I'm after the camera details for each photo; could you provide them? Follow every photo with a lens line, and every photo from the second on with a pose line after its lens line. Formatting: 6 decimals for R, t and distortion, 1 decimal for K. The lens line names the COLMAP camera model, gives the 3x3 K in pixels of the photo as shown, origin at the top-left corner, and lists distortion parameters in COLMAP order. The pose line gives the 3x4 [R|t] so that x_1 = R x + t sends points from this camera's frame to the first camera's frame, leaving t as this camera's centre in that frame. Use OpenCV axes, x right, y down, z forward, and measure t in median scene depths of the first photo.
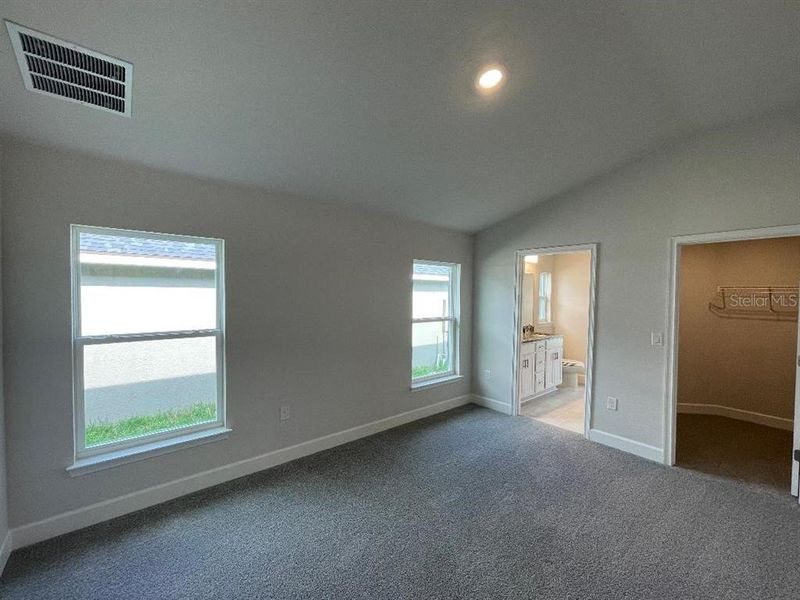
lens RADIAL K [[331.0, 0, 400.0], [0, 331.0, 300.0], [0, 0, 1]] dist [-0.000826, -0.000006]
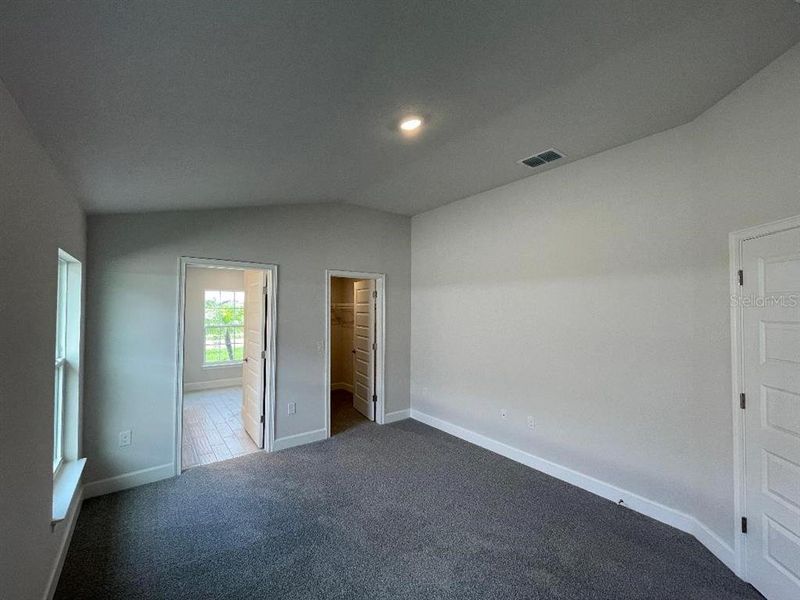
lens RADIAL K [[331.0, 0, 400.0], [0, 331.0, 300.0], [0, 0, 1]] dist [-0.000826, -0.000006]
pose [[0.042443, 0.015063, 0.998985, -0.387138], [0.011865, 0.999808, -0.015579, -0.029321], [-0.999028, 0.012514, 0.042256, 0.458709]]
